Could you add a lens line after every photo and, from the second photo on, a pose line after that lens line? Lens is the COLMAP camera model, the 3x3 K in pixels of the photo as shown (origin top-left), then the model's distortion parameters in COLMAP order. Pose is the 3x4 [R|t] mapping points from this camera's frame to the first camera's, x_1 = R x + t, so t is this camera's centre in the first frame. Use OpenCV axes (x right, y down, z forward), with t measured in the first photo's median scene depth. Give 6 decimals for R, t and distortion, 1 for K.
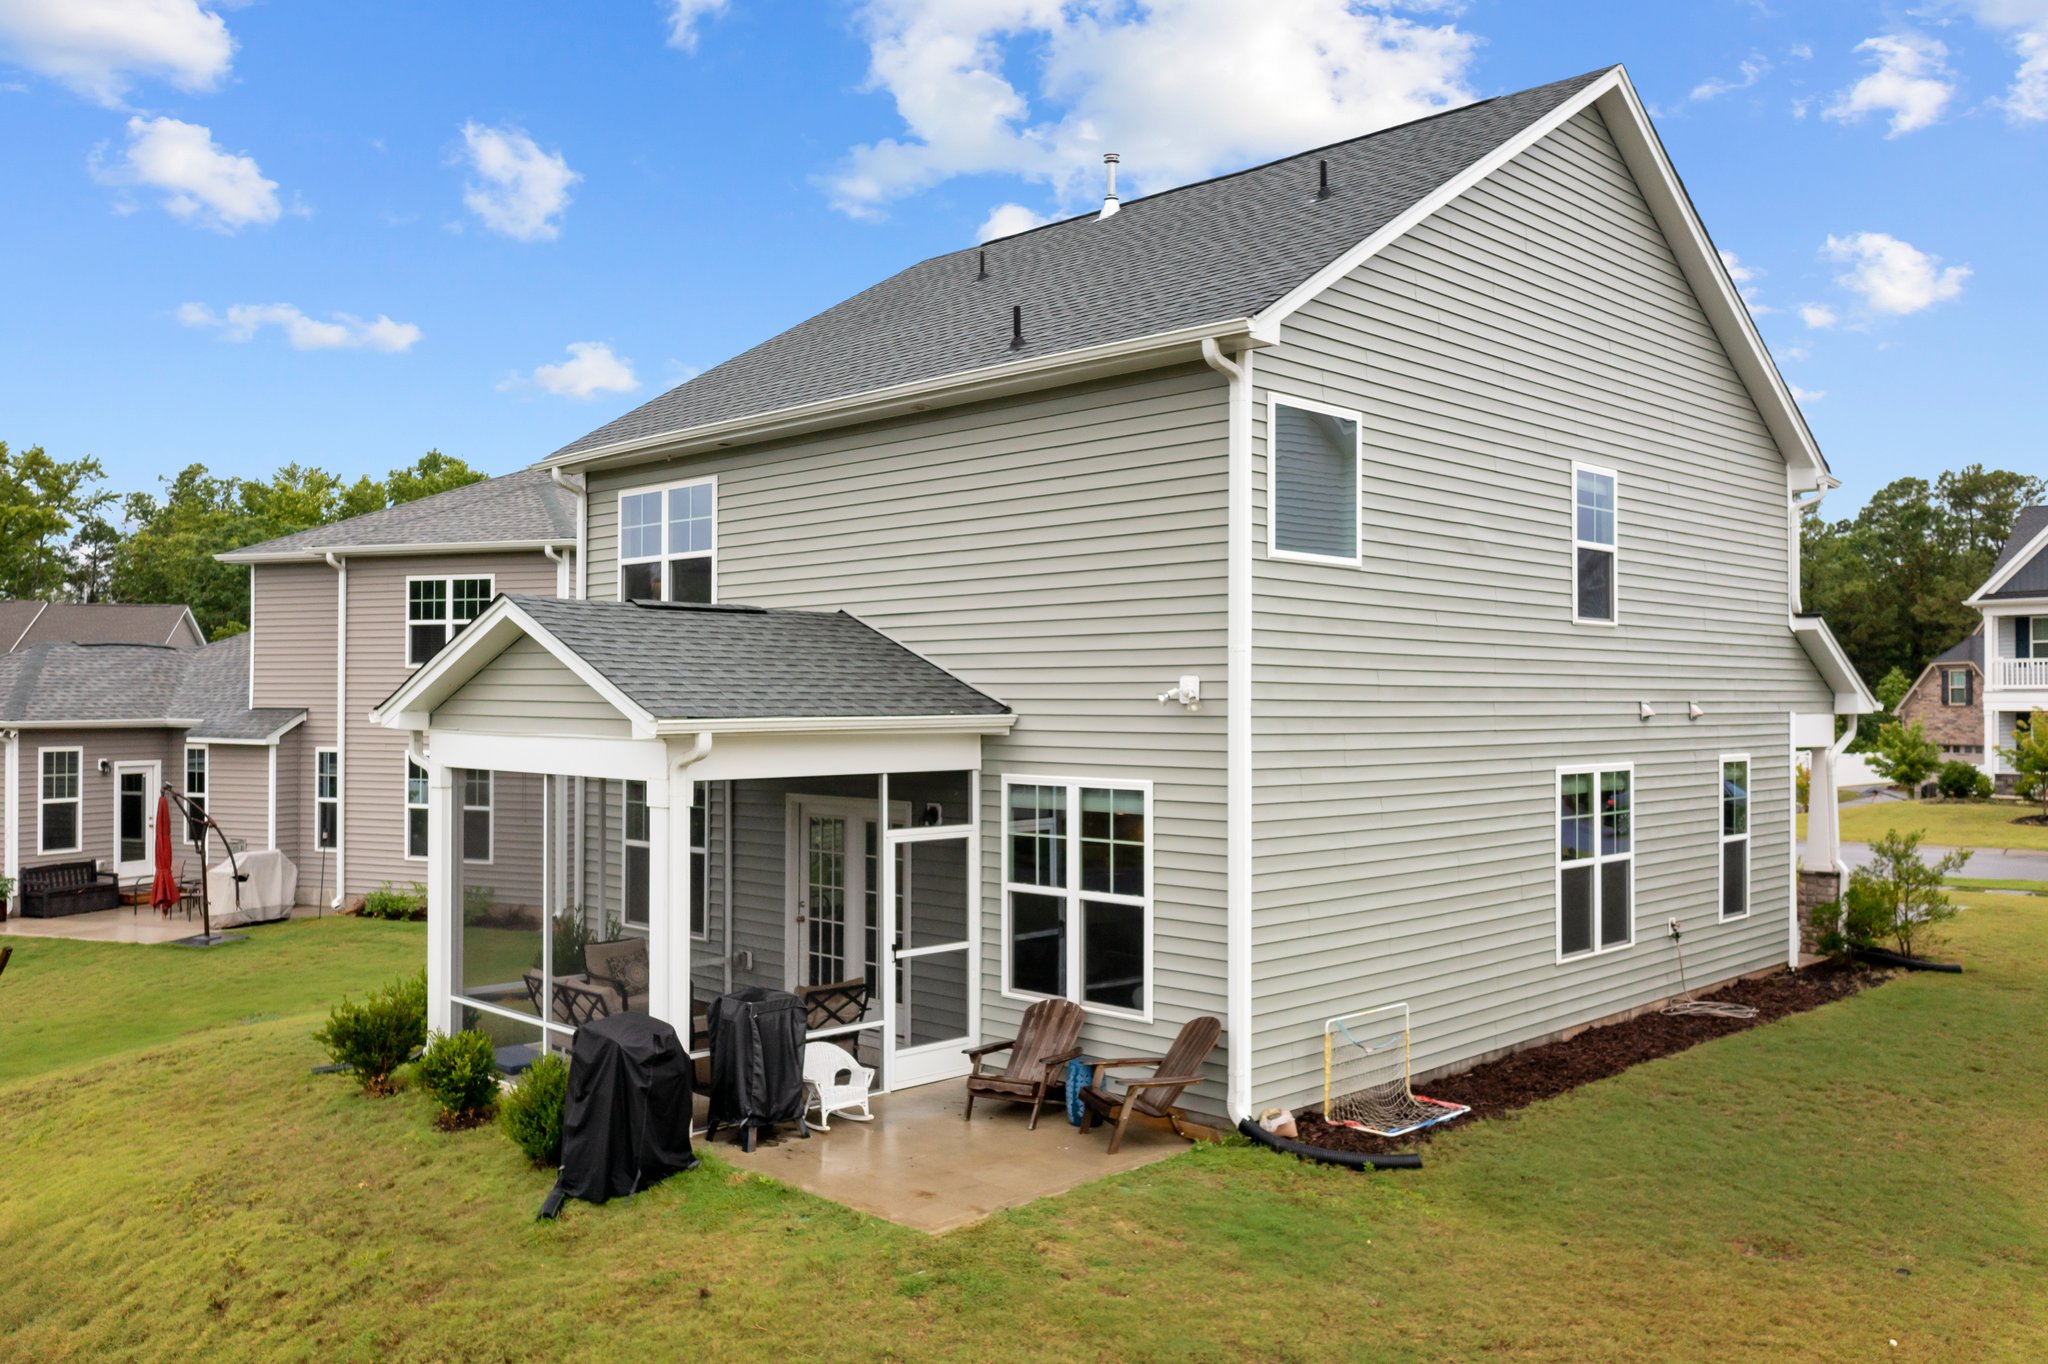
lens RADIAL K [[1616.9, 0, 1023.6], [0, 1616.9, 717.2], [0, 0, 1]] dist [0.001139, -0.002635]
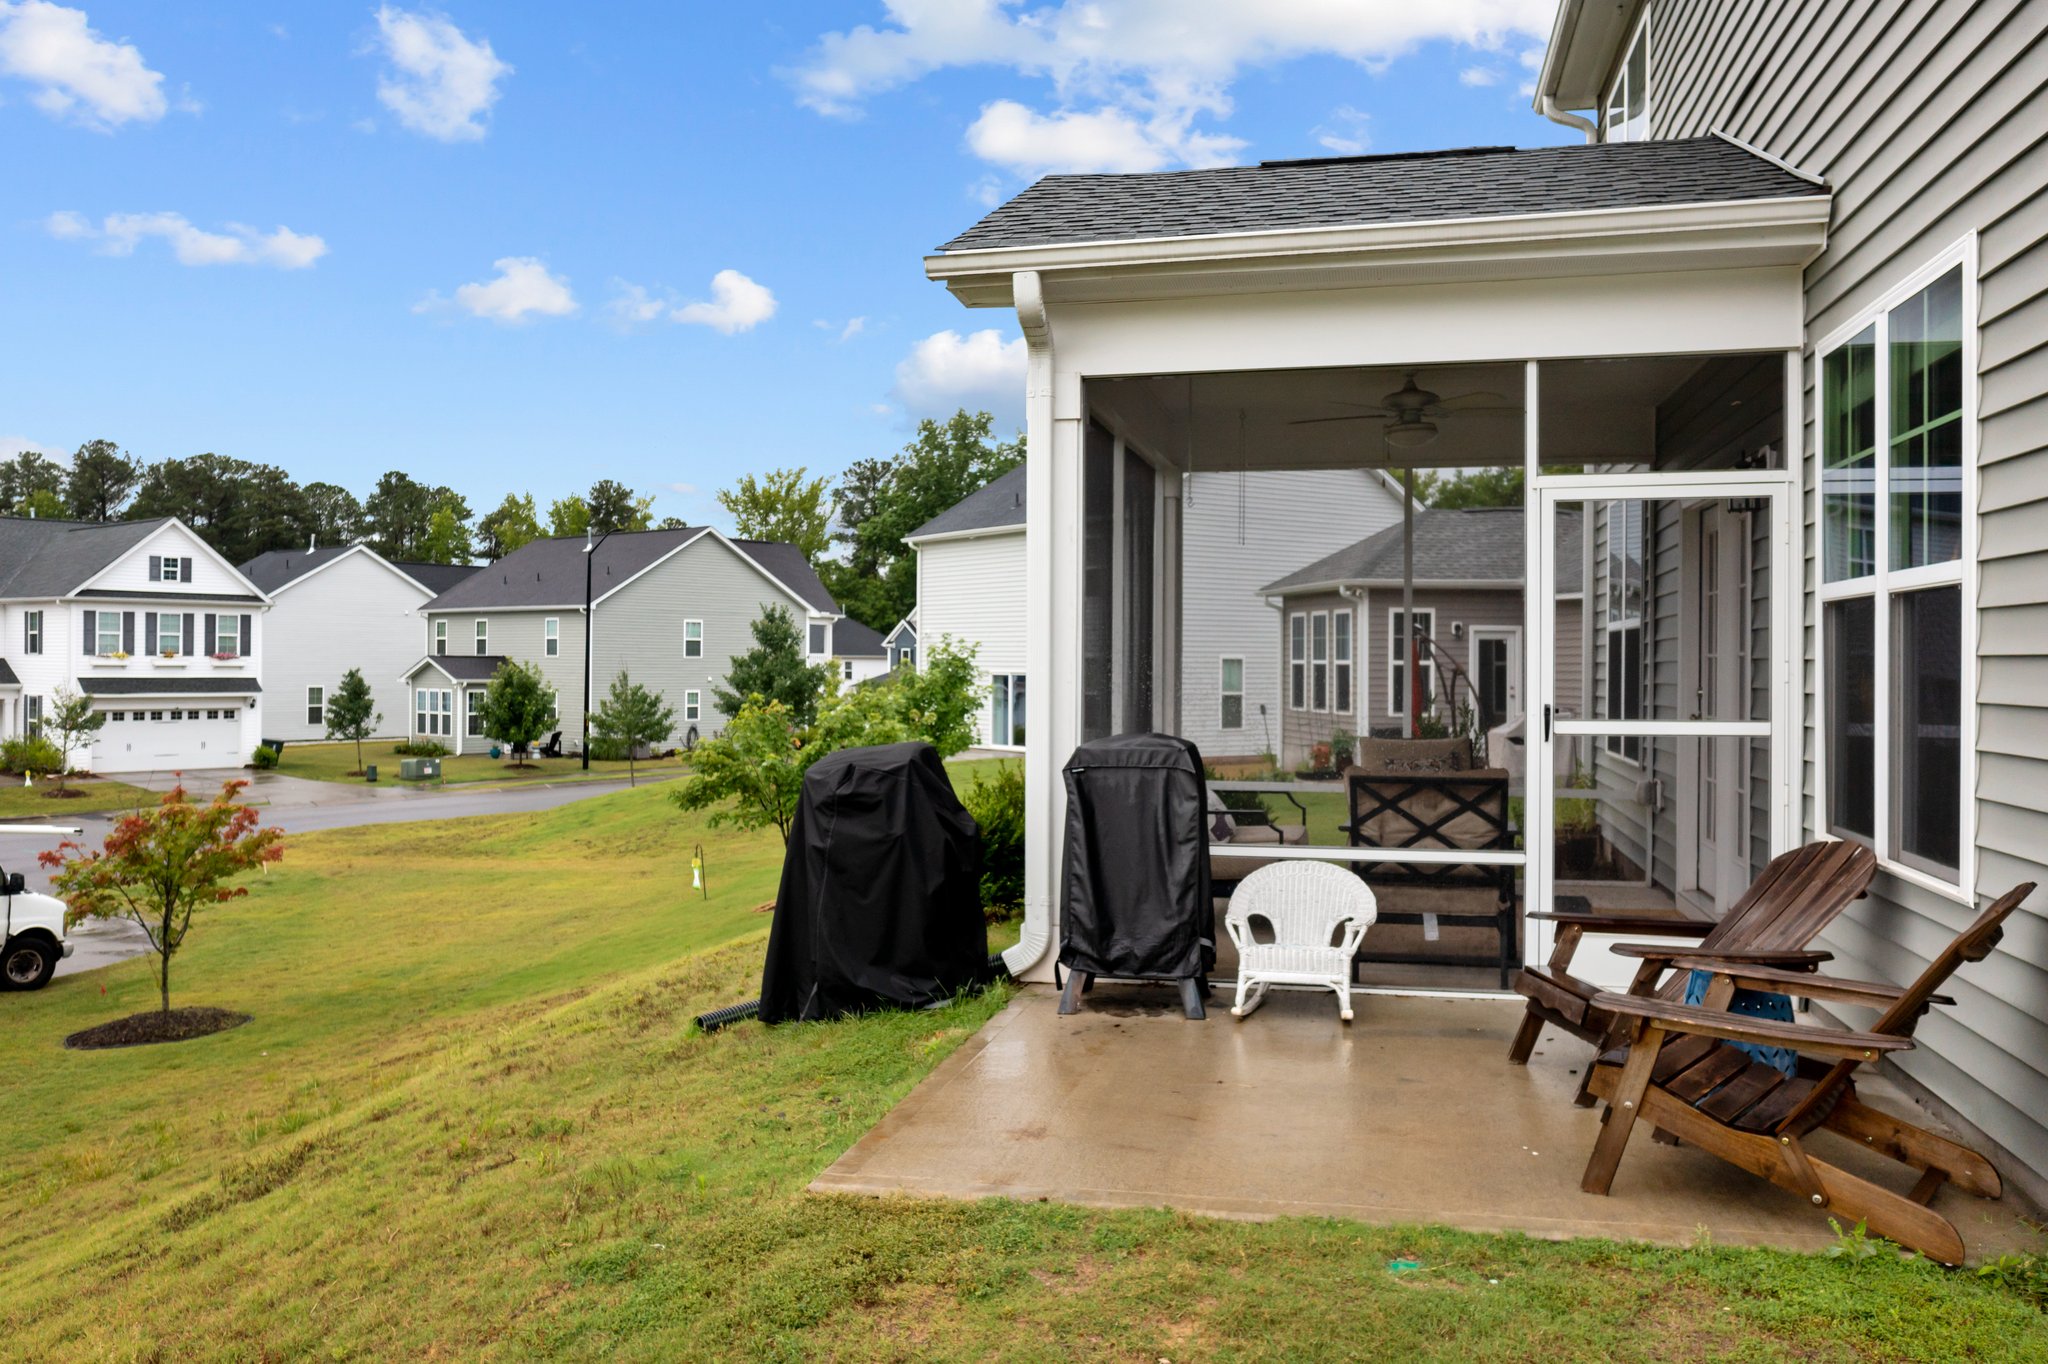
lens RADIAL K [[1633.3, 0, 1024.0], [0, 1633.3, 682.0], [0, 0, 1]] dist [-0.000888, -0.004334]
pose [[0.539043, 0.010122, -0.842217, 0.274117], [-0.008566, 0.999942, 0.006535, 0.141643], [0.842235, 0.003692, 0.539098, 0.640491]]
